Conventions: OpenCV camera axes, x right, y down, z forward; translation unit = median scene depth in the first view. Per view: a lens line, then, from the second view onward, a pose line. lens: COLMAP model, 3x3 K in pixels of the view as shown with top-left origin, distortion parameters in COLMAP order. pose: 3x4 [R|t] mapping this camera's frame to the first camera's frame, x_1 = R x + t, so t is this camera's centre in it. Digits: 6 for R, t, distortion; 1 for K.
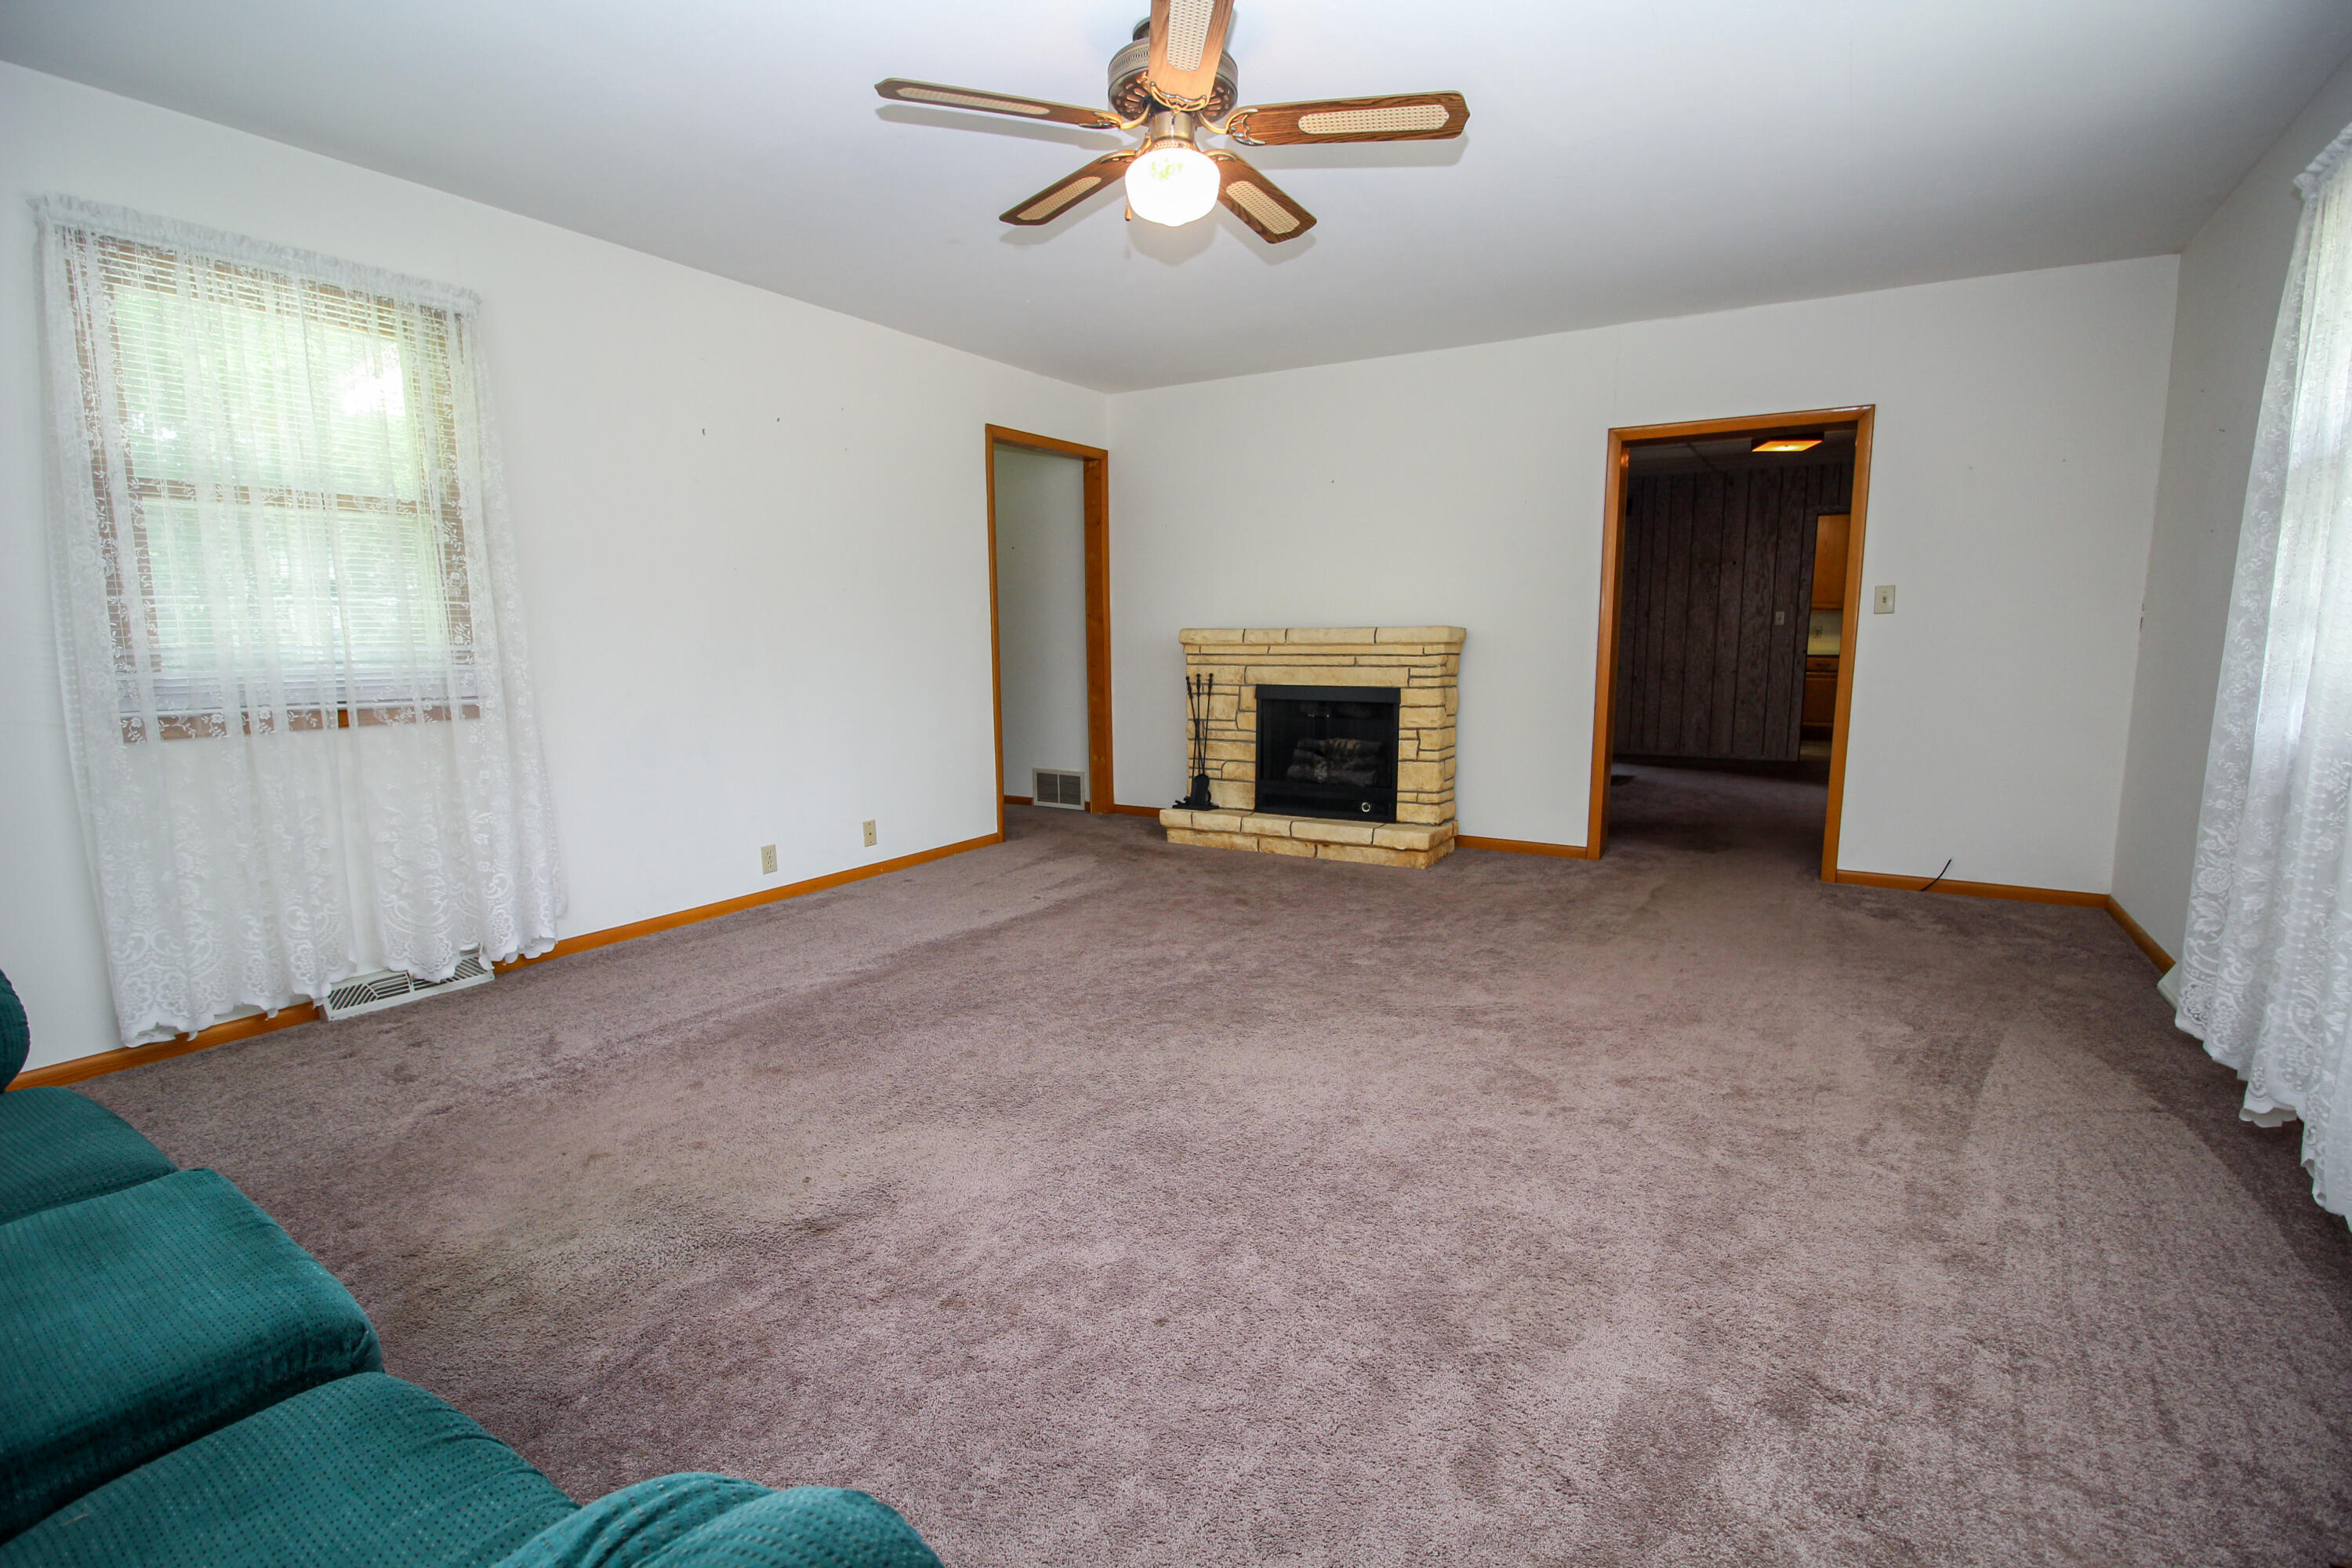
lens RADIAL K [[1089.3, 0, 1180.9], [0, 1089.3, 783.8], [0, 0, 1]] dist [0.000195, -0.013255]
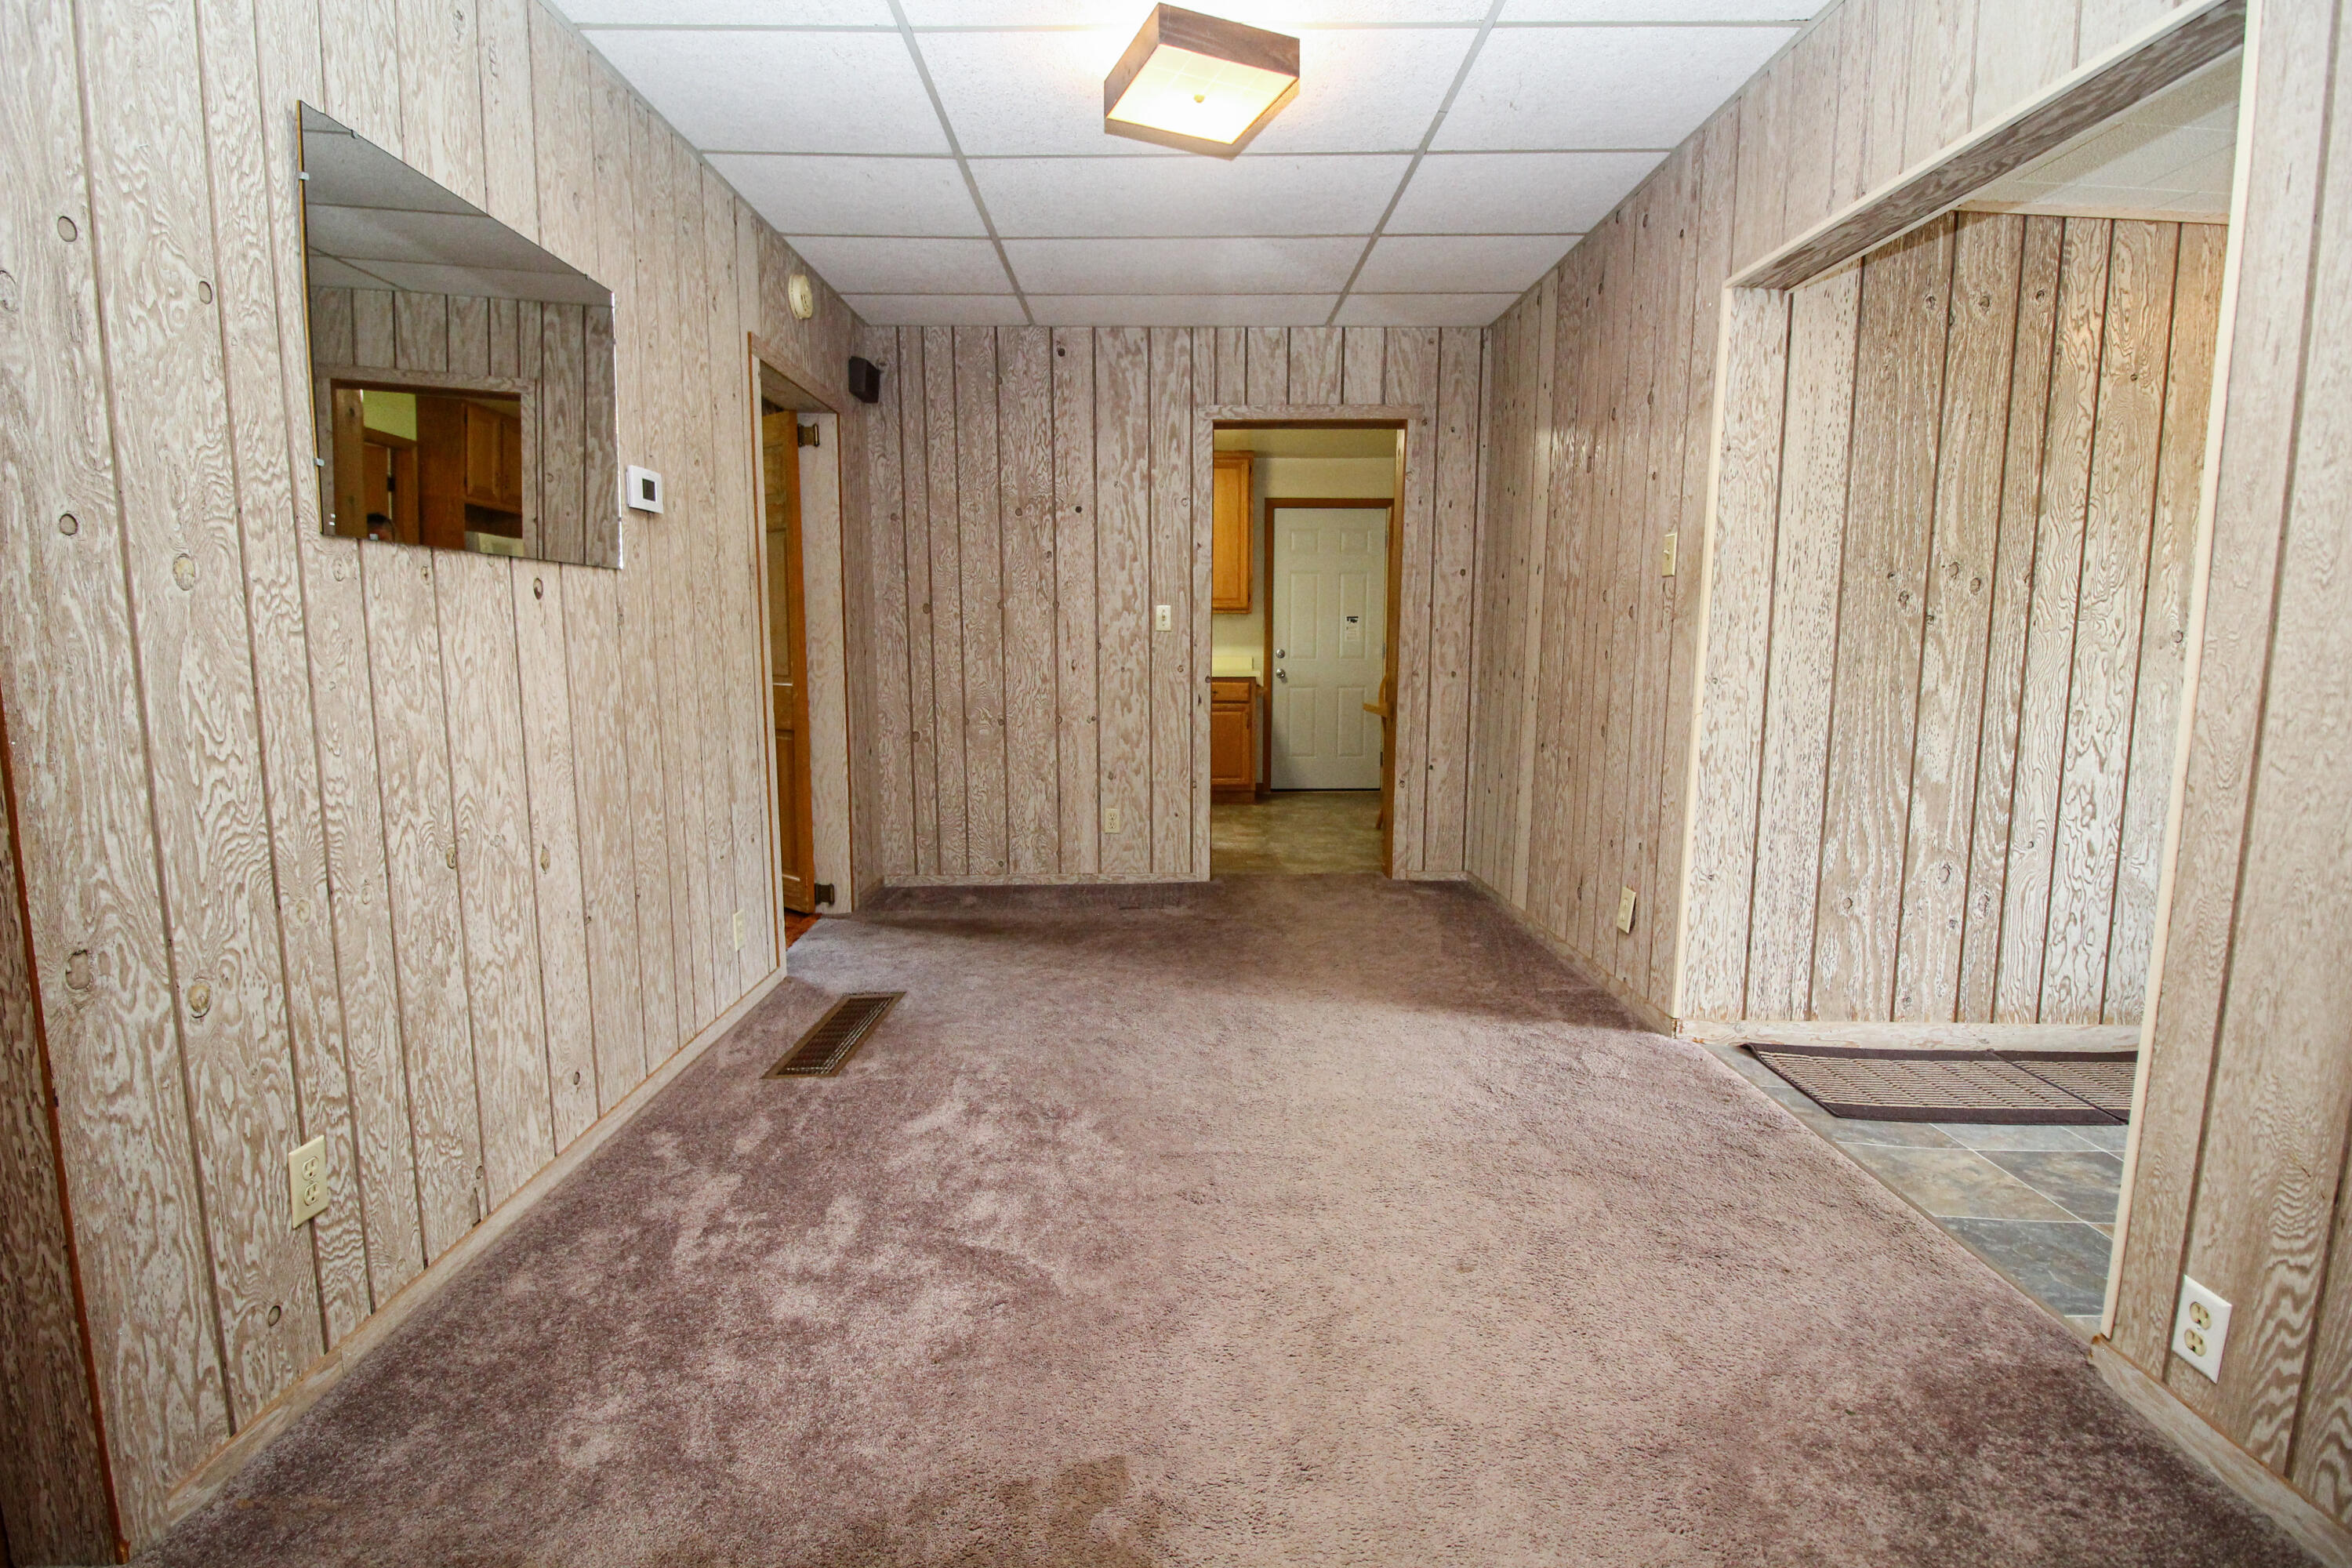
lens RADIAL K [[1089.3, 0, 1180.9], [0, 1089.3, 783.8], [0, 0, 1]] dist [0.000195, -0.013255]
pose [[0.852139, -0.065828, 0.519159, 0.275627], [0.070677, 0.997444, 0.010465, -0.075956], [-0.518521, 0.027775, 0.854614, 0.541443]]
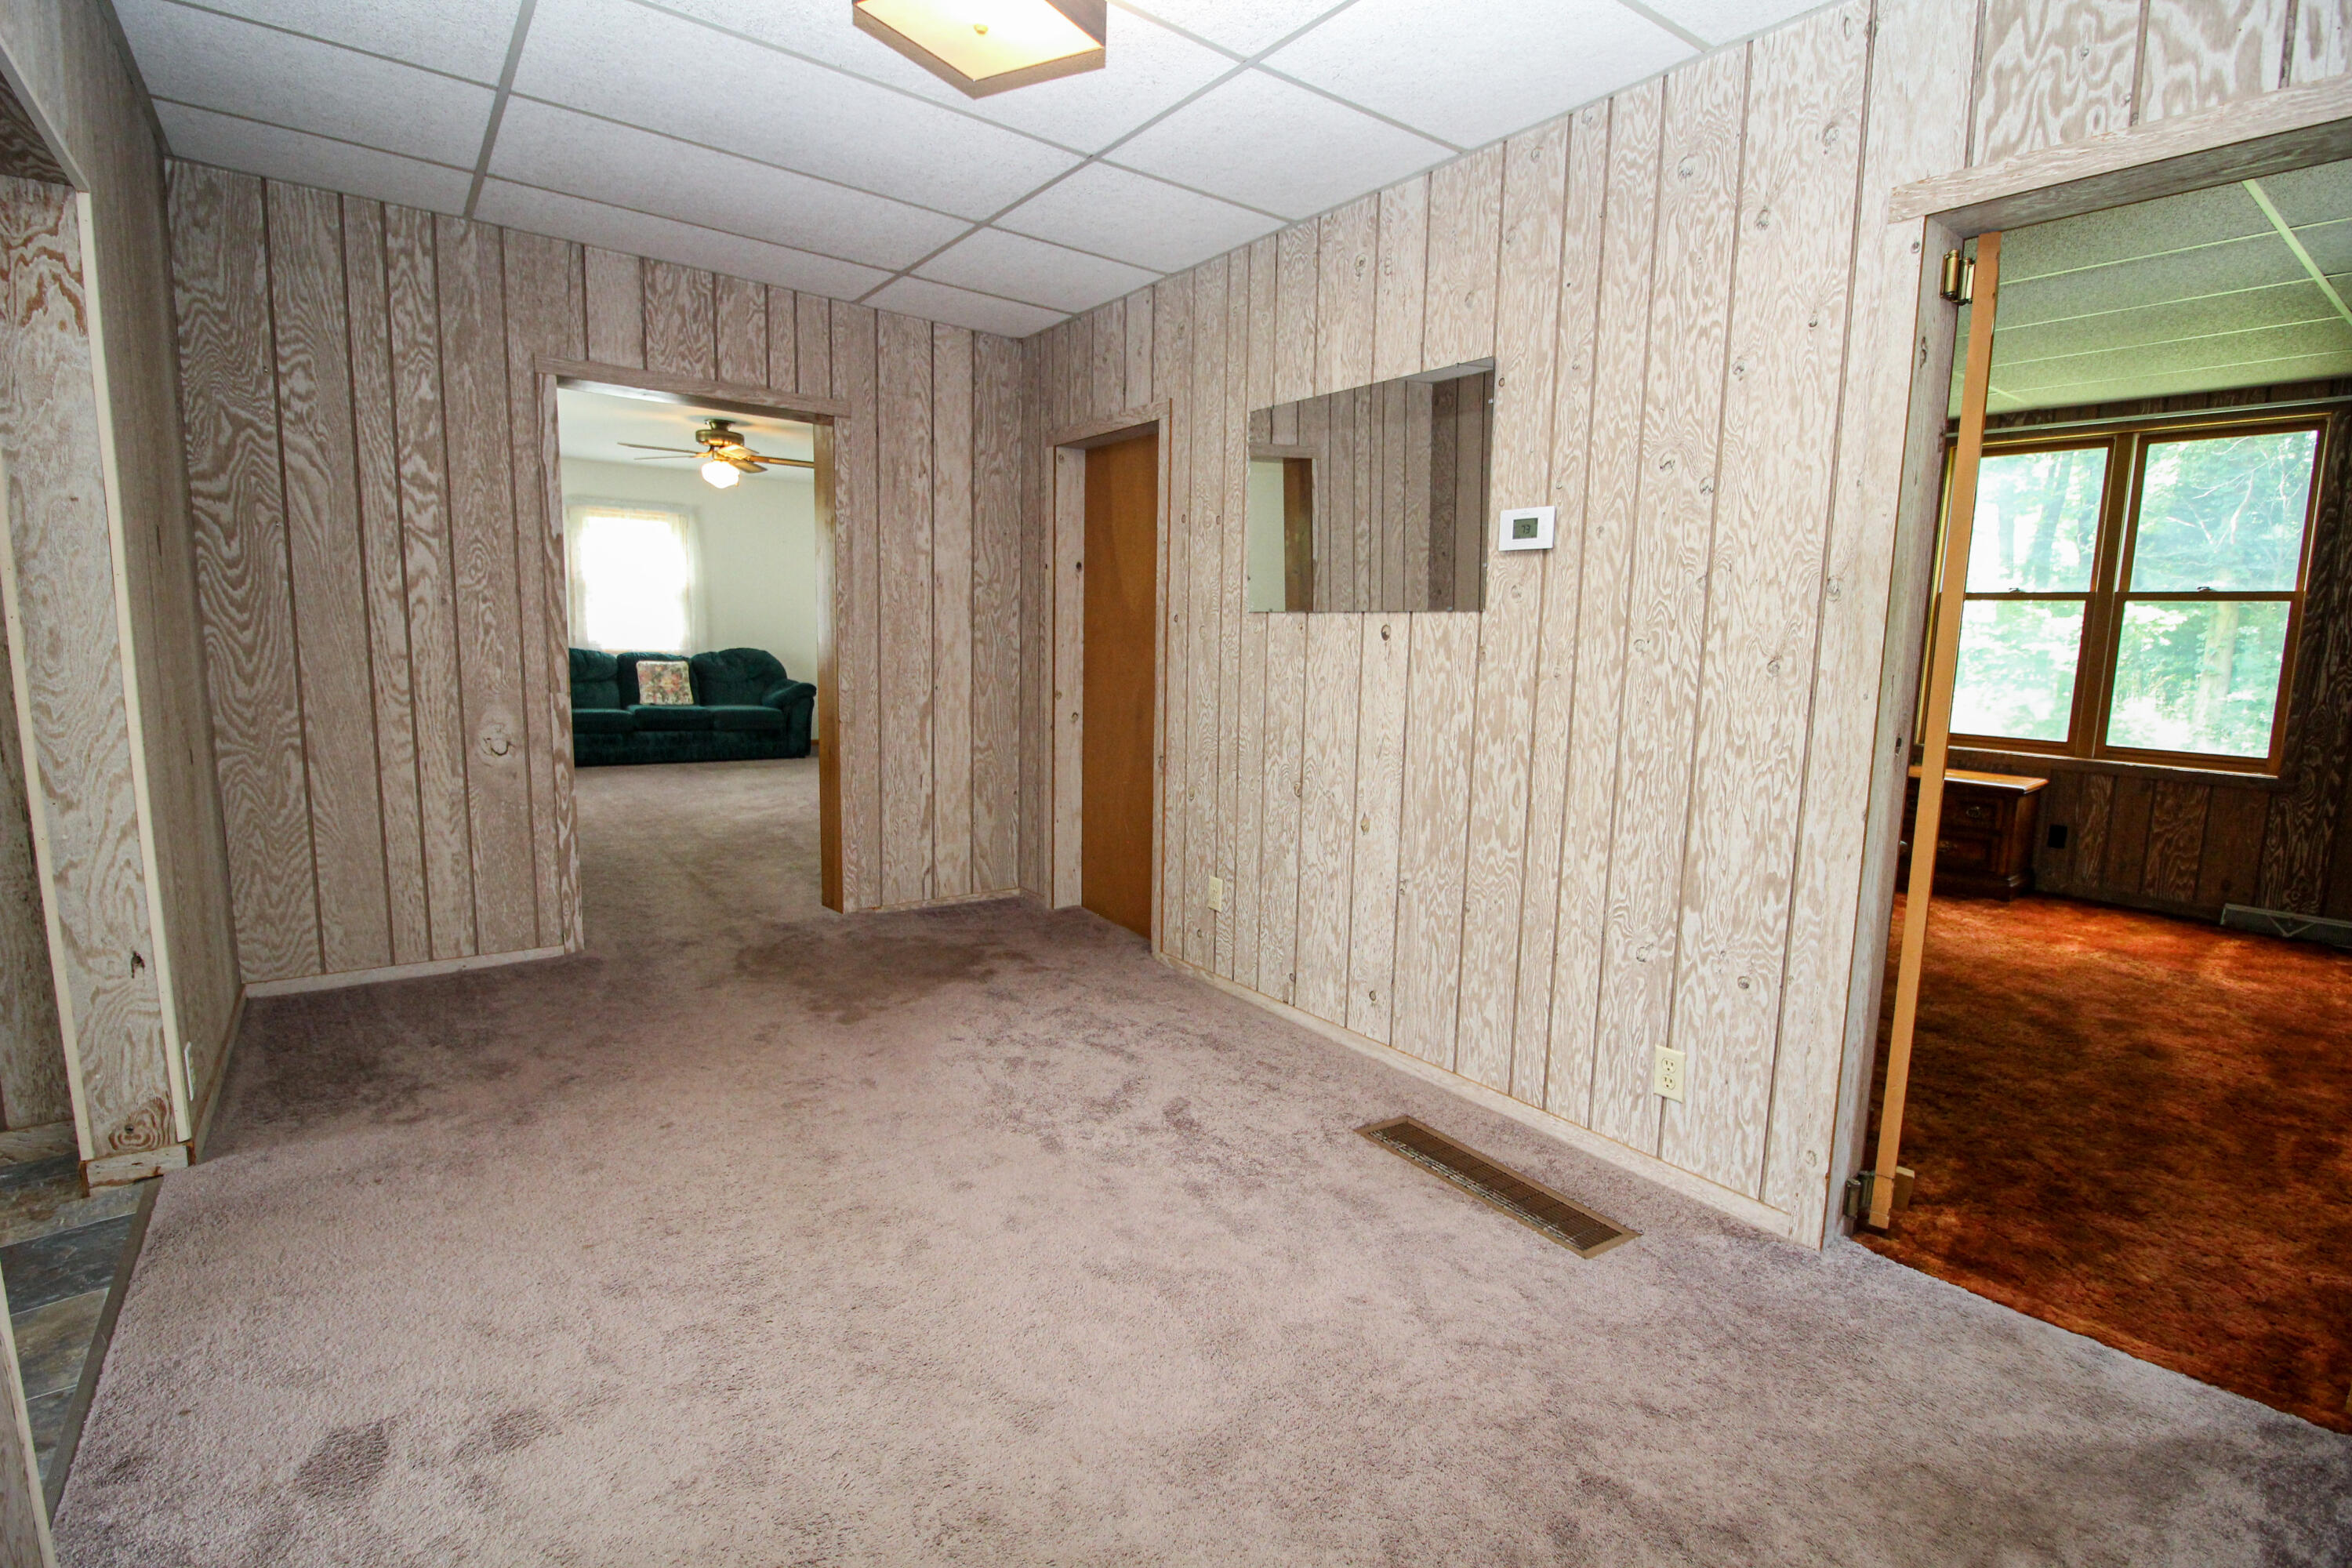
lens RADIAL K [[1089.3, 0, 1180.9], [0, 1089.3, 783.8], [0, 0, 1]] dist [0.000195, -0.013255]
pose [[-0.381484, 0.120031, -0.916549, 0.529495], [-0.155747, 0.969012, 0.191726, -0.120693], [0.911160, 0.215890, -0.350968, 0.801578]]
